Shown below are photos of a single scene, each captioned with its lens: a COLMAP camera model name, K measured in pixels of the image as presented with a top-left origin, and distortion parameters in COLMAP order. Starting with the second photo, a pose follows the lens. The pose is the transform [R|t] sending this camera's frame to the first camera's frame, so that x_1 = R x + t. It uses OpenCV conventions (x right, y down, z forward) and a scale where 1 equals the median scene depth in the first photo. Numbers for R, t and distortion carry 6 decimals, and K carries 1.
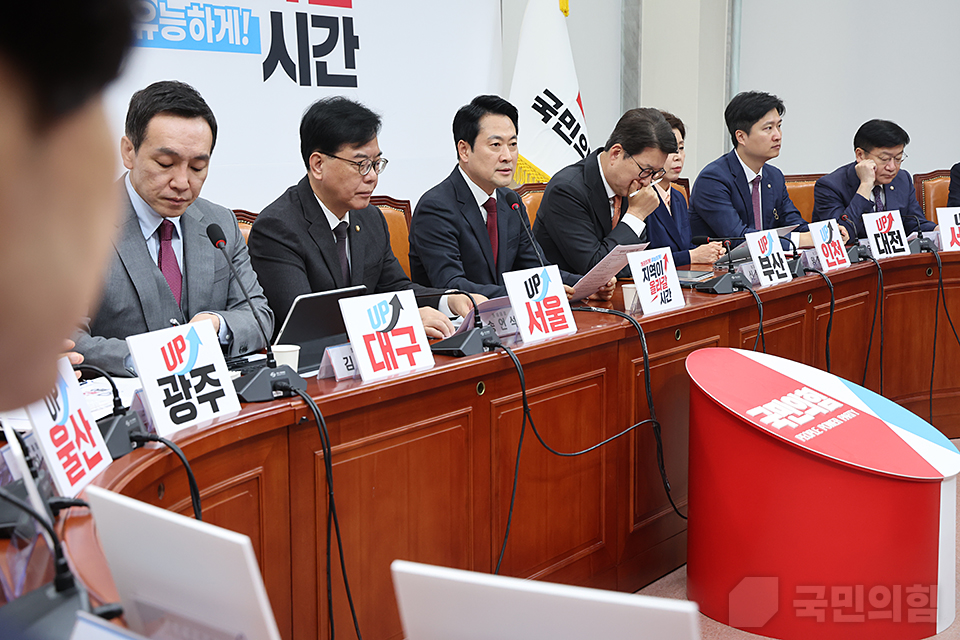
lens RADIAL K [[1488.2, 0, 536.0], [0, 1488.2, 311.7], [0, 0, 1]] dist [0.185962, 0.000000]
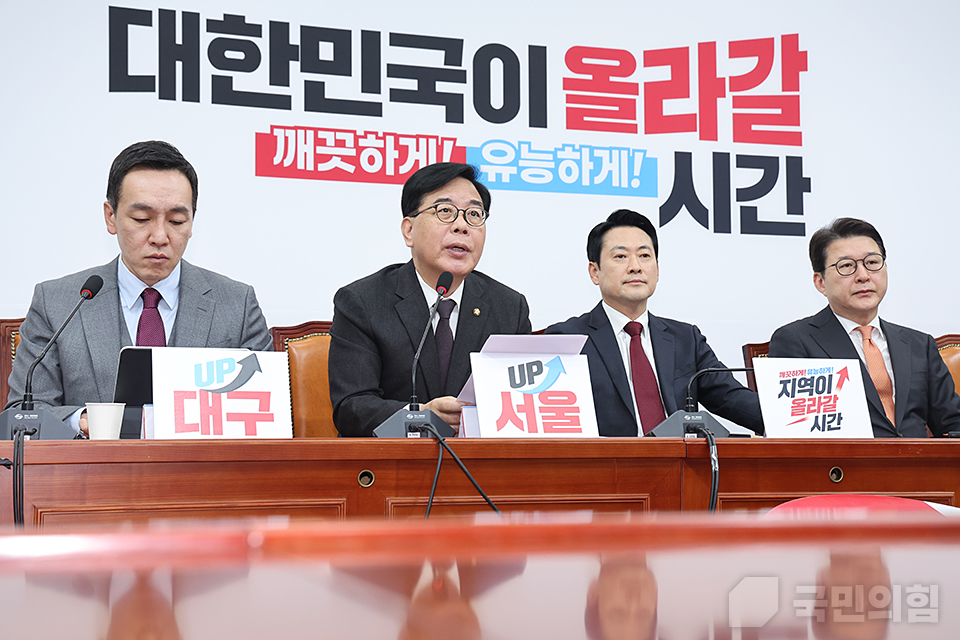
lens RADIAL K [[1626.0, 0, 472.3], [0, 1626.0, 301.9], [0, 0, 1]] dist [0.243009, 0.000000]
pose [[0.792352, -0.029918, -0.609330, 0.383235], [-0.085301, 0.983552, -0.159214, 0.064819], [0.604071, 0.178130, 0.776768, 0.226060]]
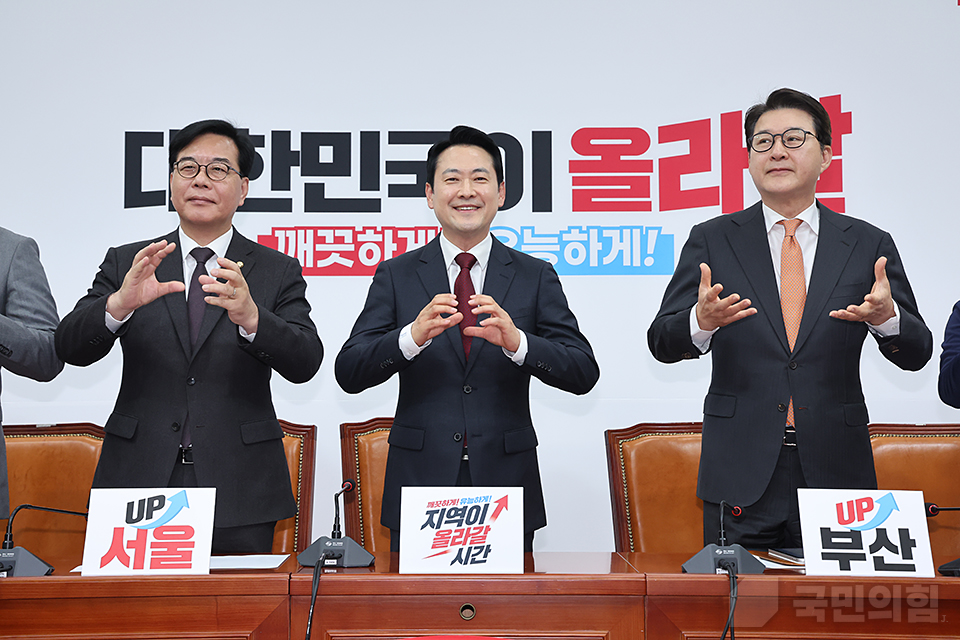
lens RADIAL K [[1522.7, 0, 466.2], [0, 1522.7, 306.8], [0, 0, 1]] dist [0.196895, 0.000000]
pose [[0.525716, -0.053150, -0.848998, 0.612376], [-0.110286, 0.985364, -0.129978, -0.027343], [0.843481, 0.161964, 0.512160, 0.528067]]
